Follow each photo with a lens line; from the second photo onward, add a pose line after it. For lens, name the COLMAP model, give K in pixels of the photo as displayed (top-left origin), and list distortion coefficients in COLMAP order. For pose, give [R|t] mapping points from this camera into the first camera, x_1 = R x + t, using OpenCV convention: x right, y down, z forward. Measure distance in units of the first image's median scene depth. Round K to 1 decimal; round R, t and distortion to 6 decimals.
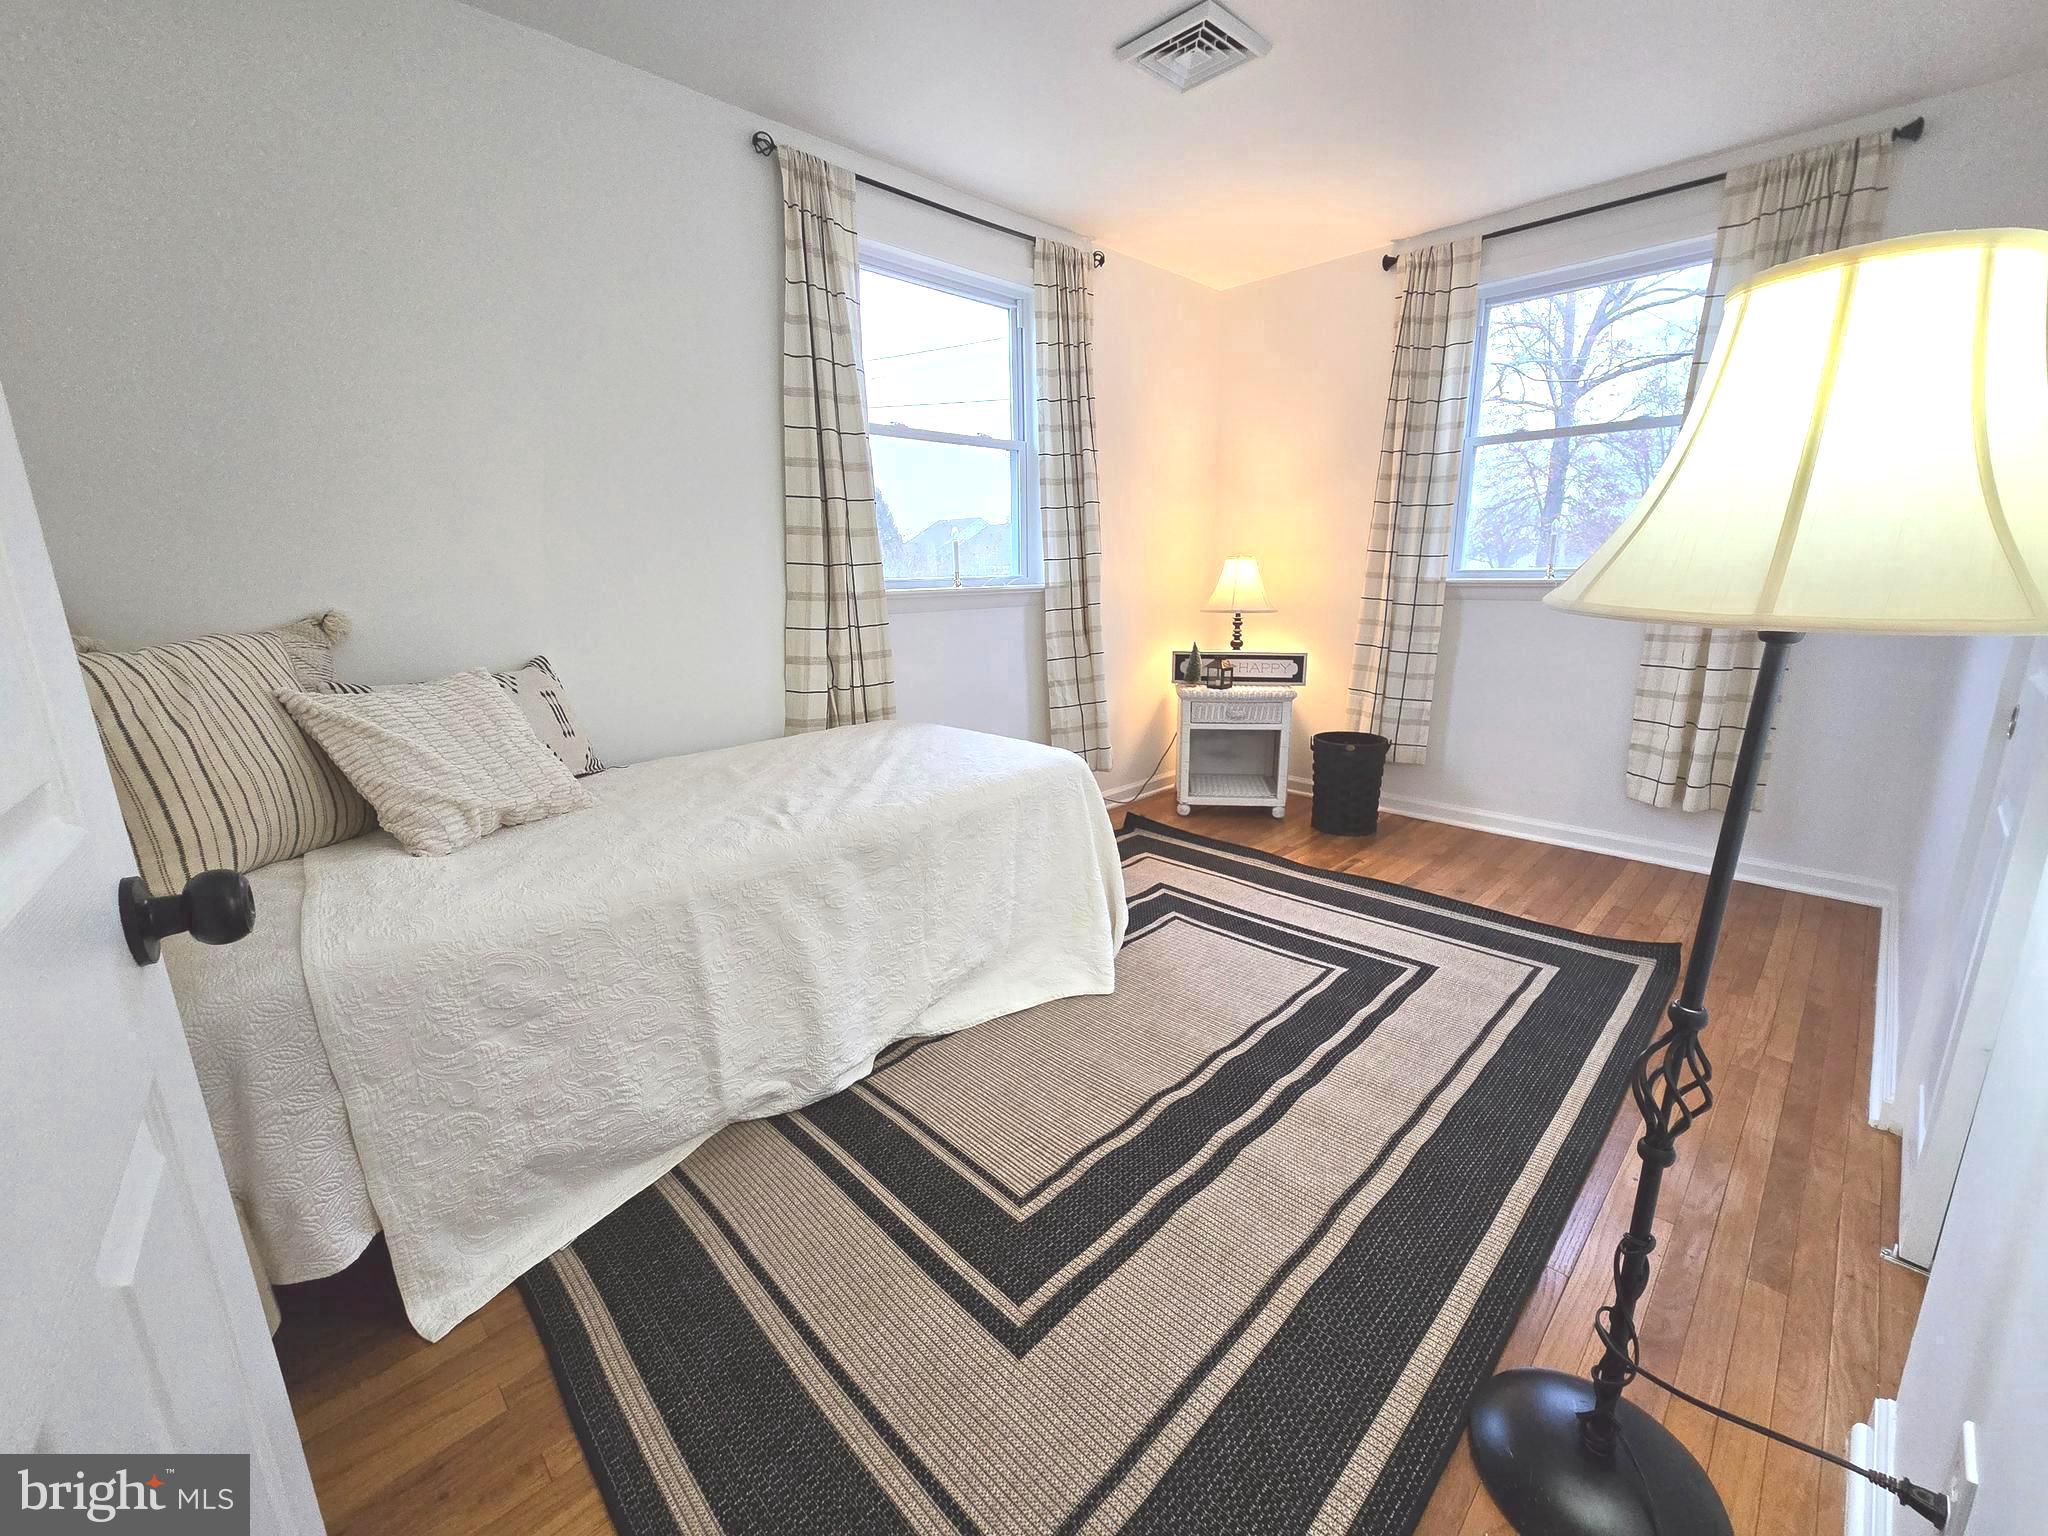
lens RADIAL K [[840.1, 0, 1041.0], [0, 840.1, 771.9], [0, 0, 1]] dist [-0.000167, 0.000448]
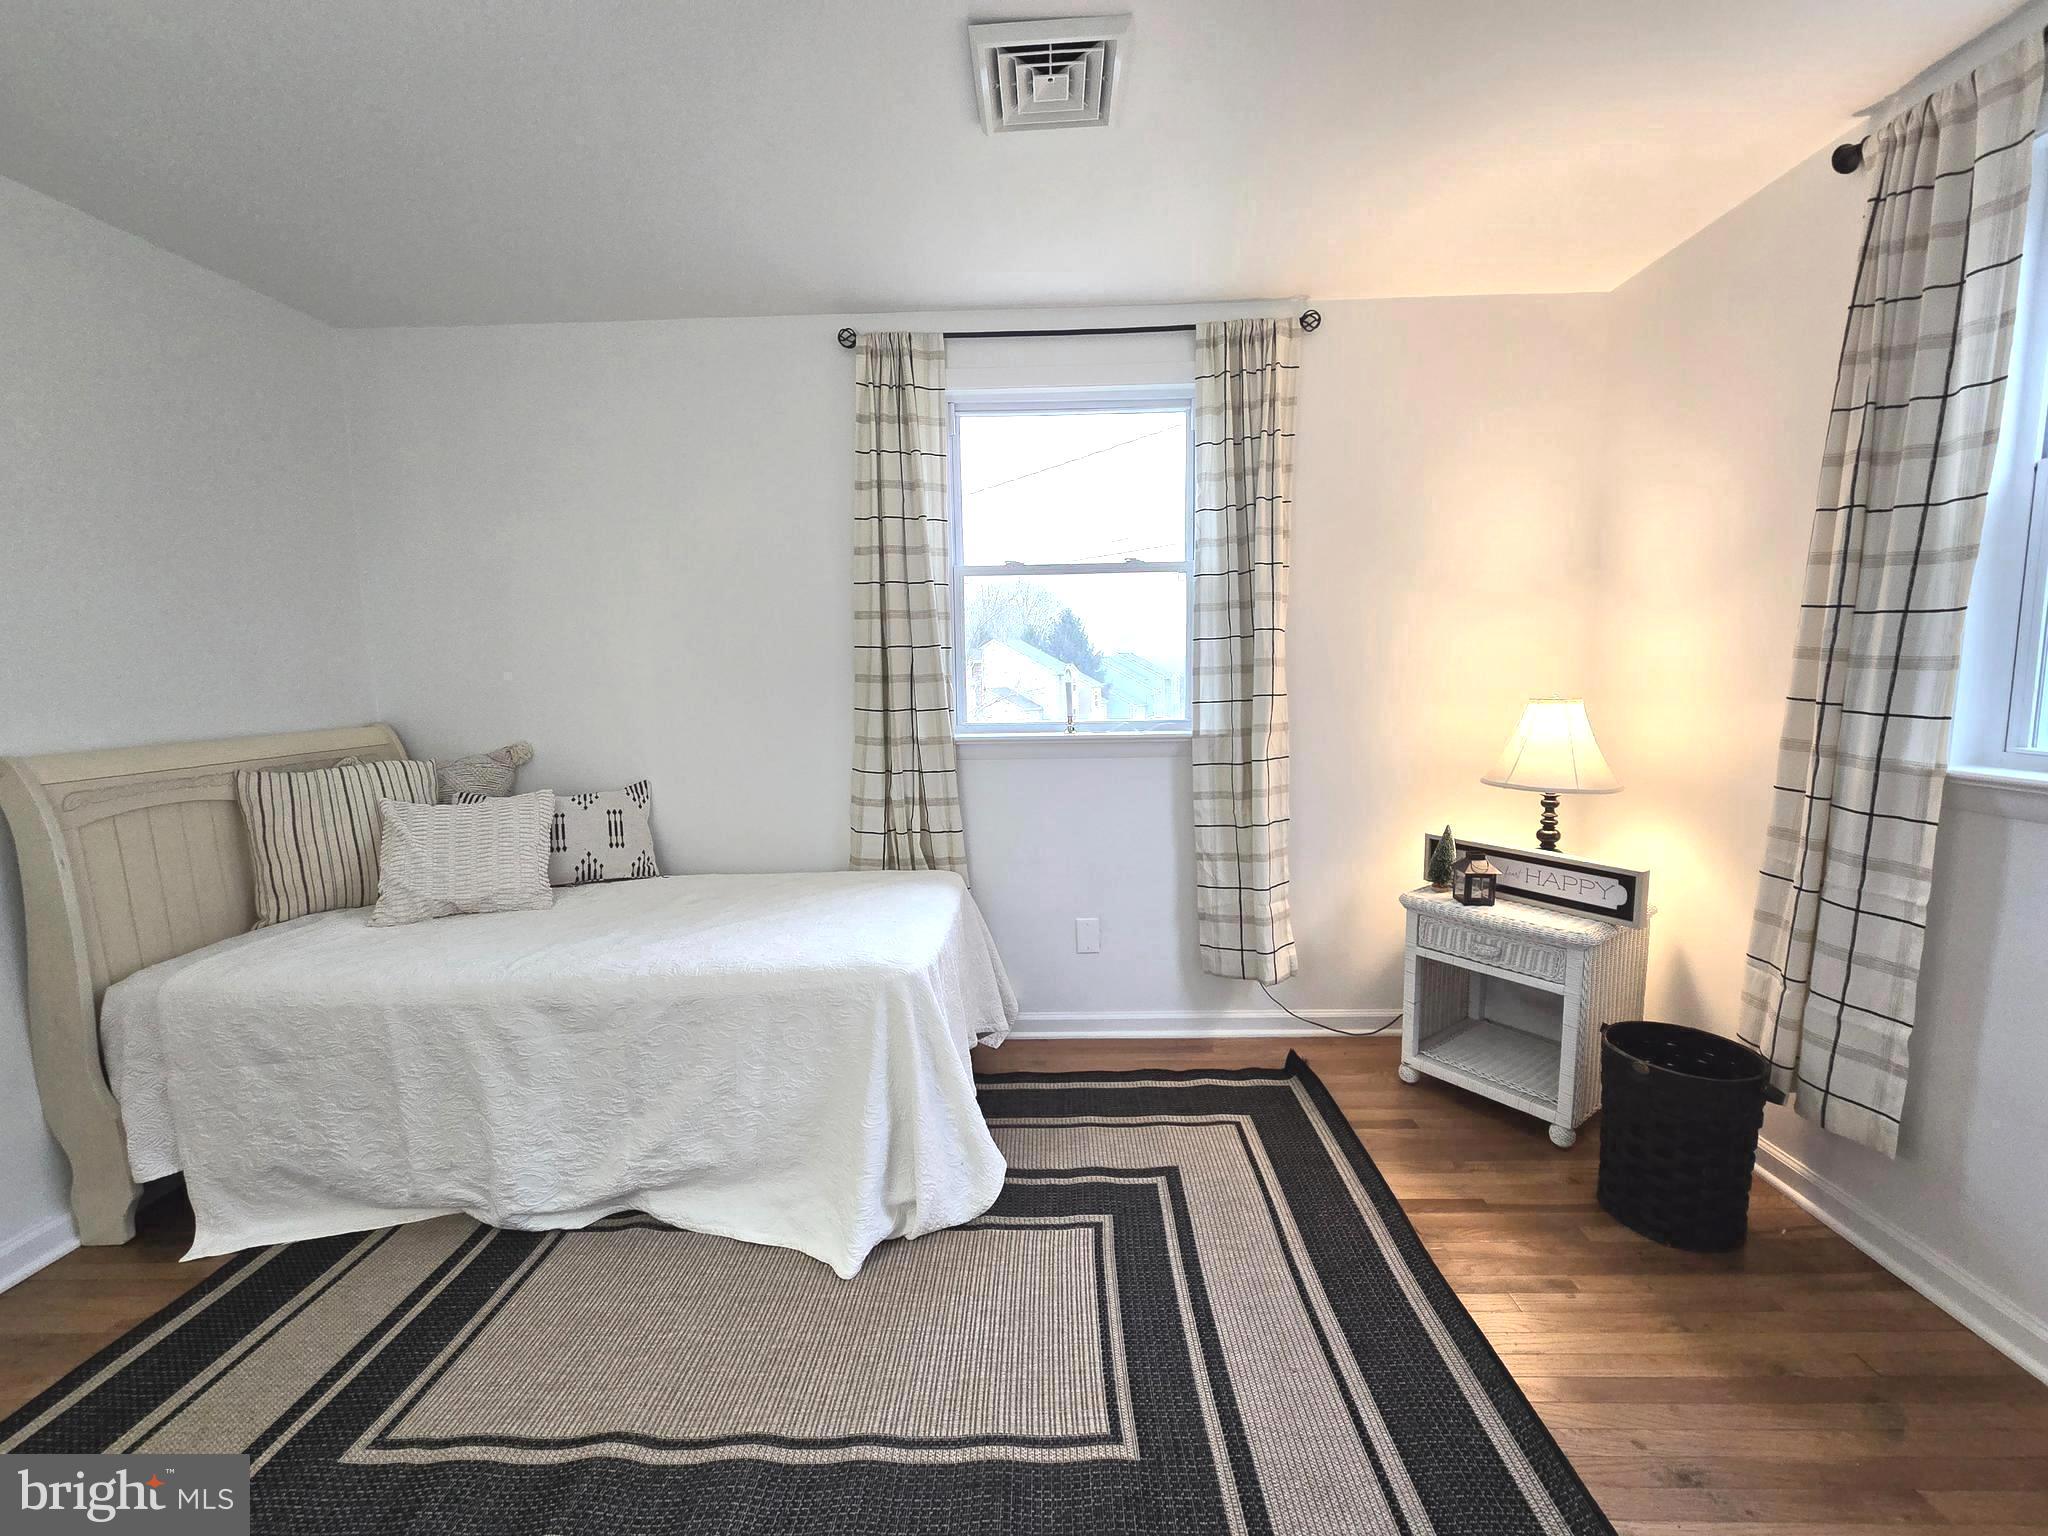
lens RADIAL K [[840.1, 0, 1041.0], [0, 840.1, 771.9], [0, 0, 1]] dist [-0.000167, 0.000448]
pose [[0.688118, 0.090296, -0.719959, 0.518064], [-0.165640, 0.985575, -0.034705, -0.143955], [0.706440, 0.143135, 0.693149, 0.374260]]
